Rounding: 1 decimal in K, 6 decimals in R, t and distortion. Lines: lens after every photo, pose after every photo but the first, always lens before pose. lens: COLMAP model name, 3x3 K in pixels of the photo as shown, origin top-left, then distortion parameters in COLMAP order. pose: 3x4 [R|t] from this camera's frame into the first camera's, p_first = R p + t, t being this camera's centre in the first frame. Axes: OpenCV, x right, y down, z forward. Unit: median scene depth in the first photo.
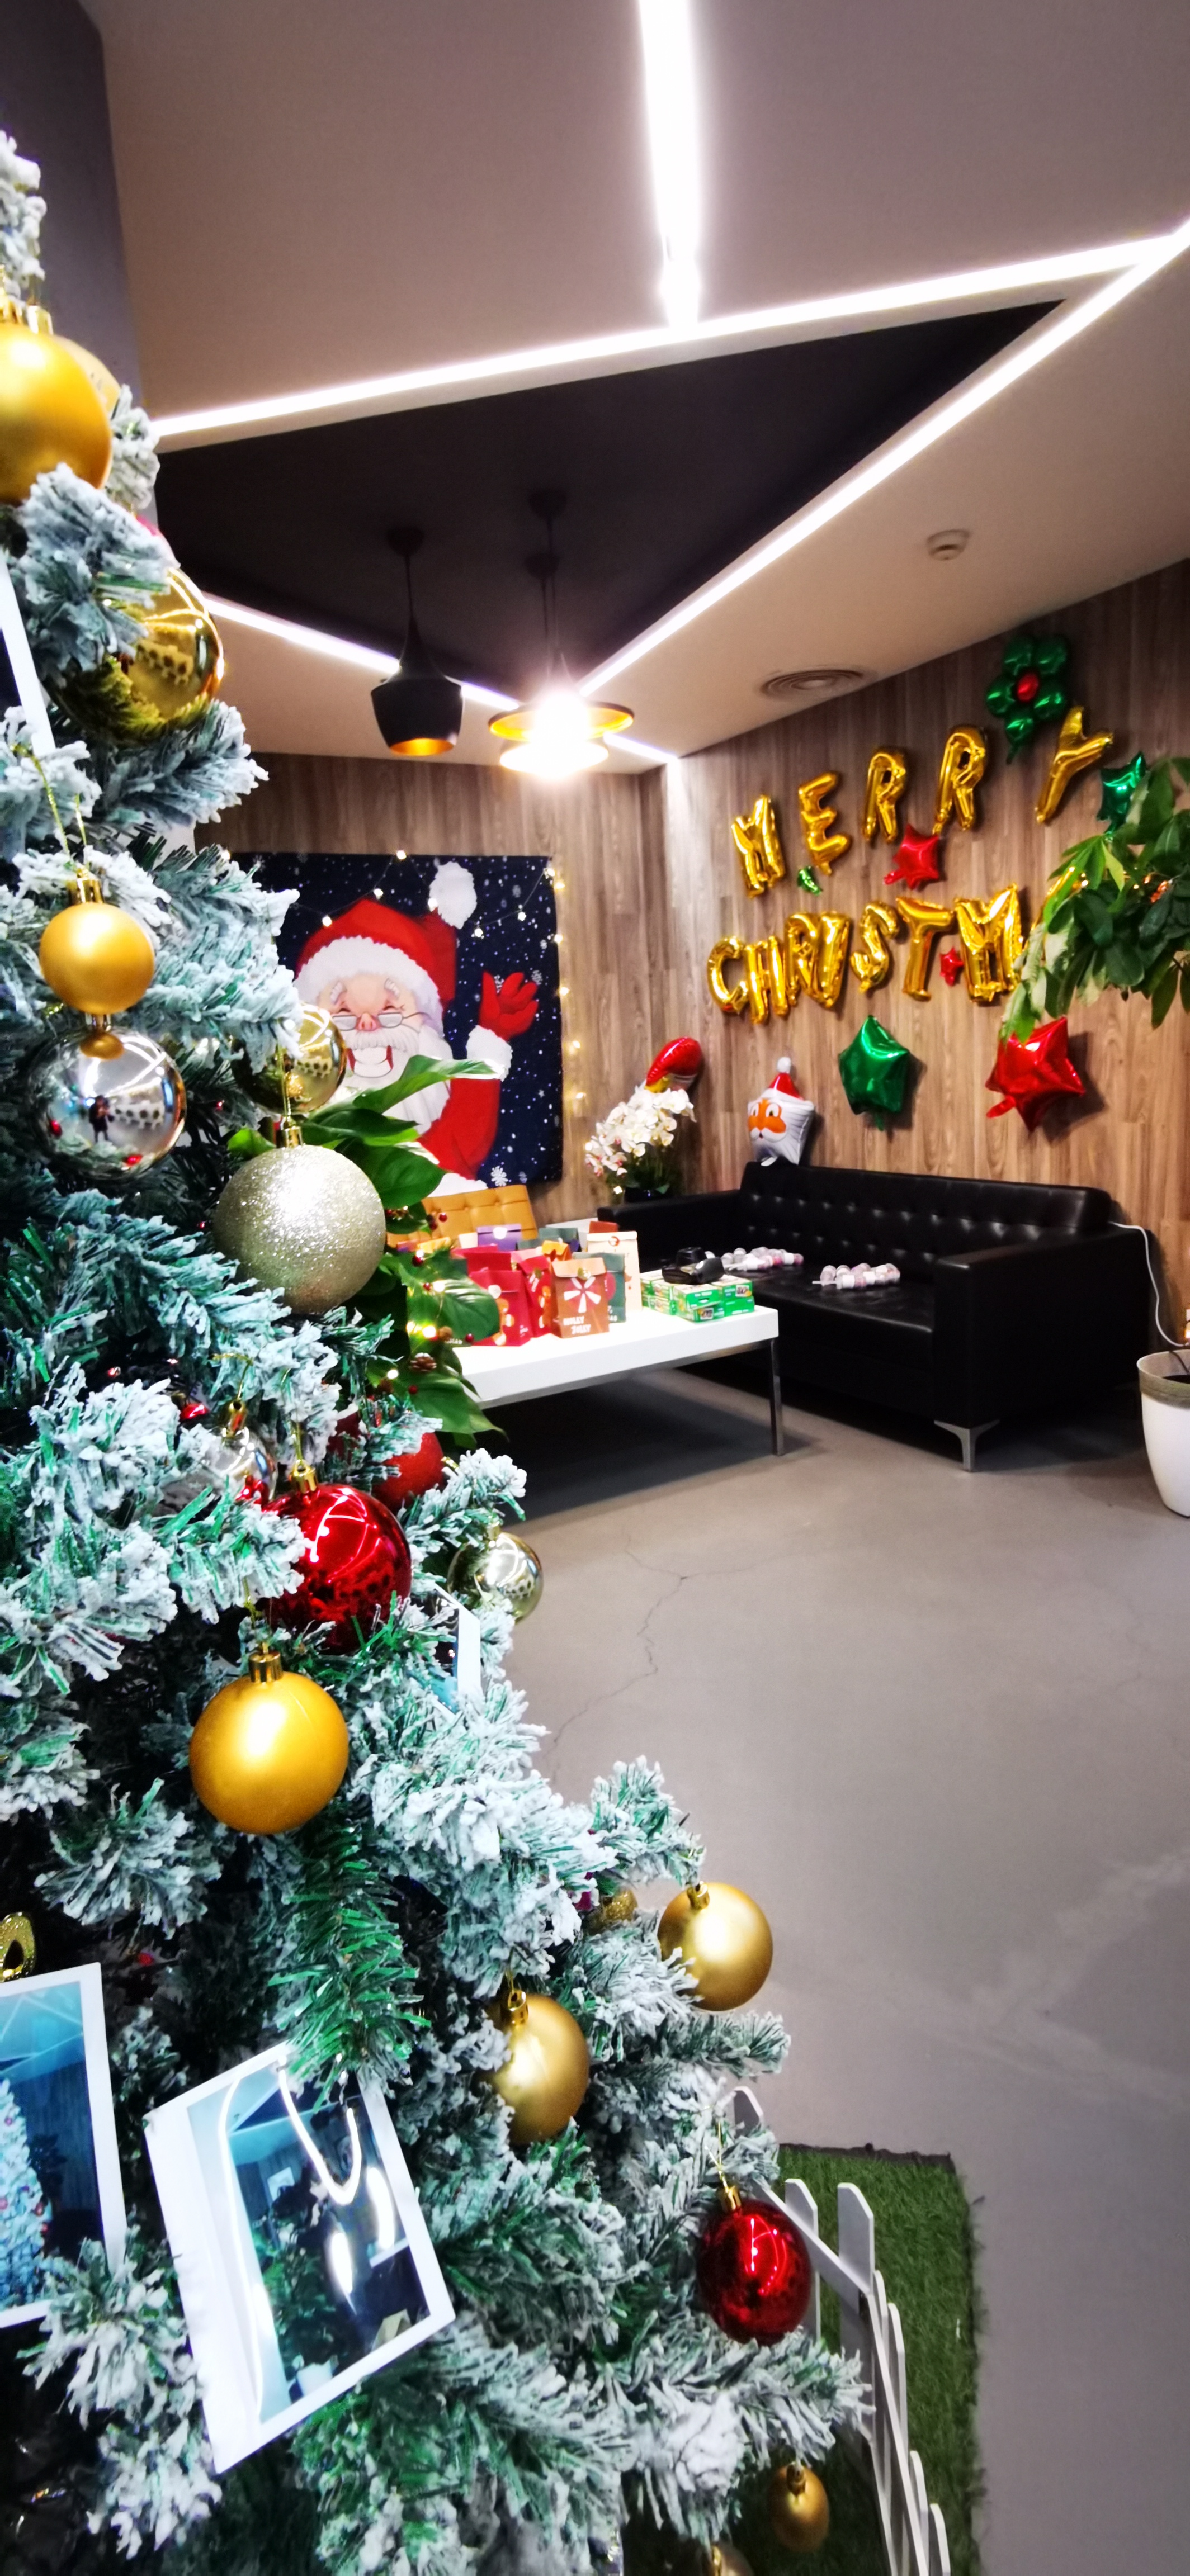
lens RADIAL K [[1282.6, 0, 547.2], [0, 1282.6, 1290.3], [0, 0, 1]] dist [-0.047859, 0.000131]
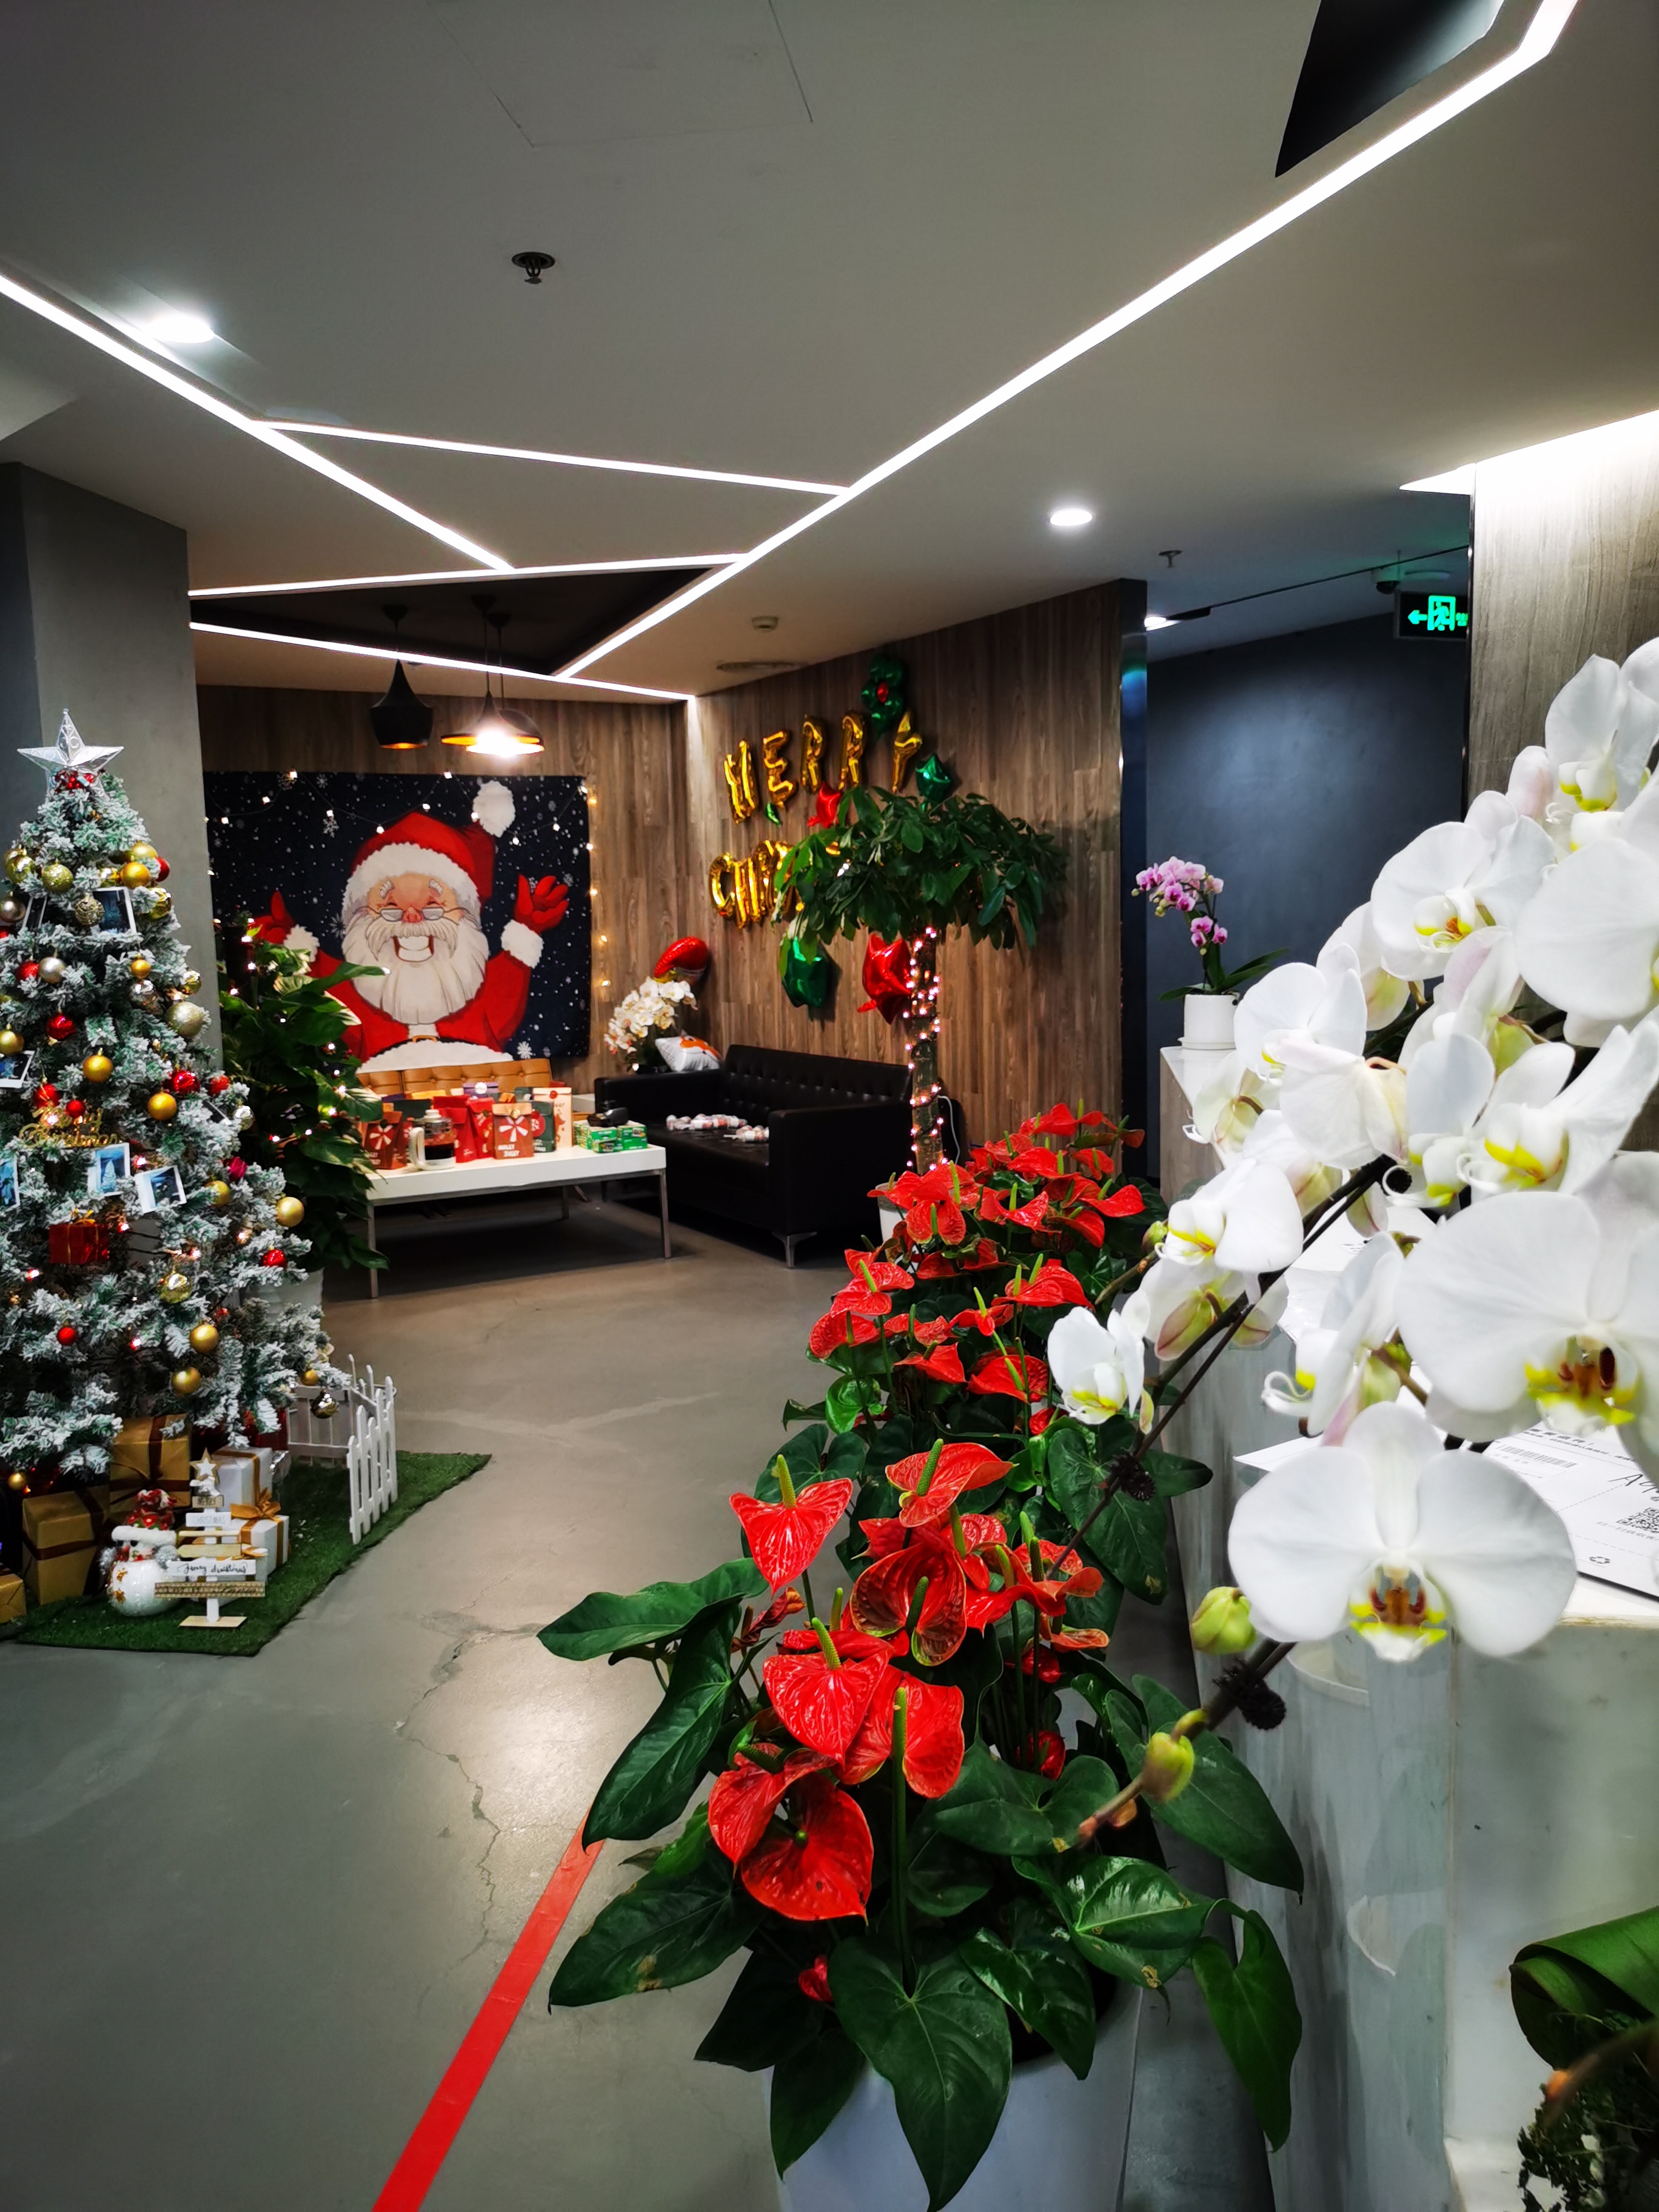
lens RADIAL K [[1793.4, 0, 797.7], [0, 1793.4, 1097.7], [0, 0, 1]] dist [0.057125, -0.036877]
pose [[0.999120, 0.038333, -0.017051, 0.251845], [-0.039588, 0.995955, -0.080663, 0.078789], [0.013890, 0.081267, 0.996596, -0.640121]]
